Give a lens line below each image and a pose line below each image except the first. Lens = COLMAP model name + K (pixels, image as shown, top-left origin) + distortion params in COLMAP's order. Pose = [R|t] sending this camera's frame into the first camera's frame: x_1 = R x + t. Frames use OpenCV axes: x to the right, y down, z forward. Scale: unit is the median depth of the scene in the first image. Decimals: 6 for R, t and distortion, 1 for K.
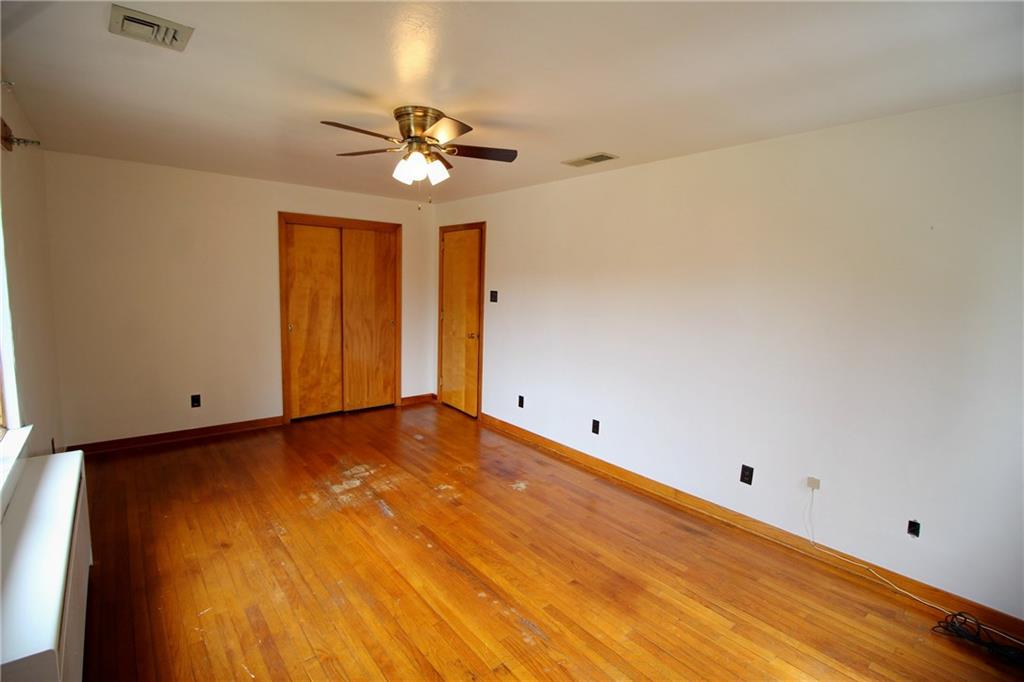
lens RADIAL K [[472.9, 0, 508.0], [0, 472.9, 333.8], [0, 0, 1]] dist [0.001278, -0.013245]
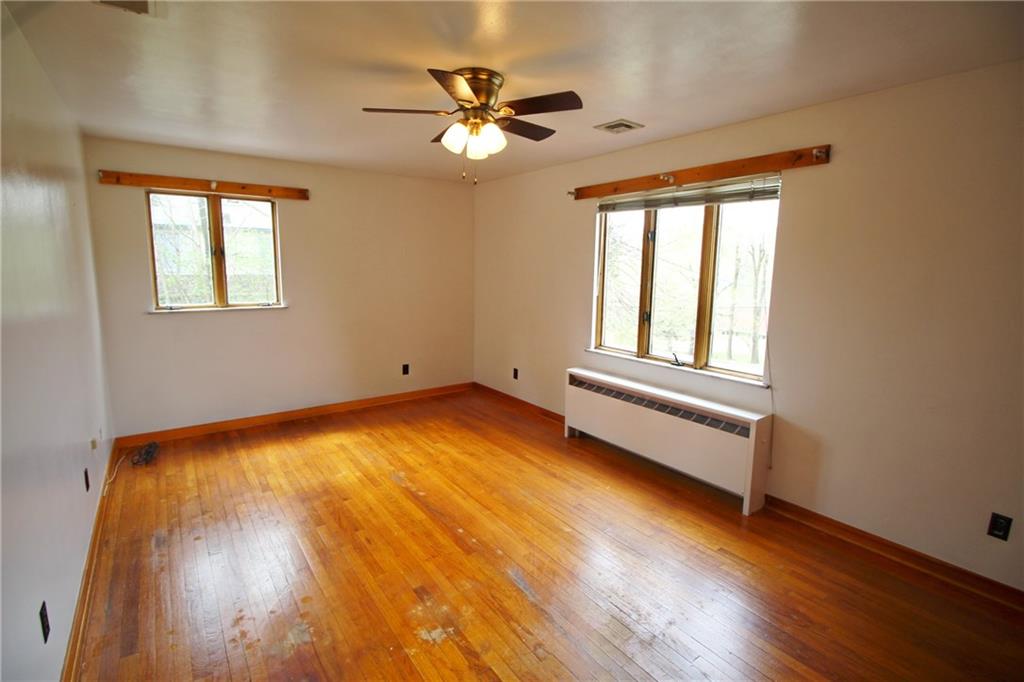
lens RADIAL K [[472.9, 0, 508.0], [0, 472.9, 333.8], [0, 0, 1]] dist [0.001278, -0.013245]
pose [[-0.997047, -0.054191, 0.054412, -0.295734], [-0.038535, 0.965935, 0.255899, -0.208397], [-0.066426, 0.253047, -0.965171, 1.843873]]
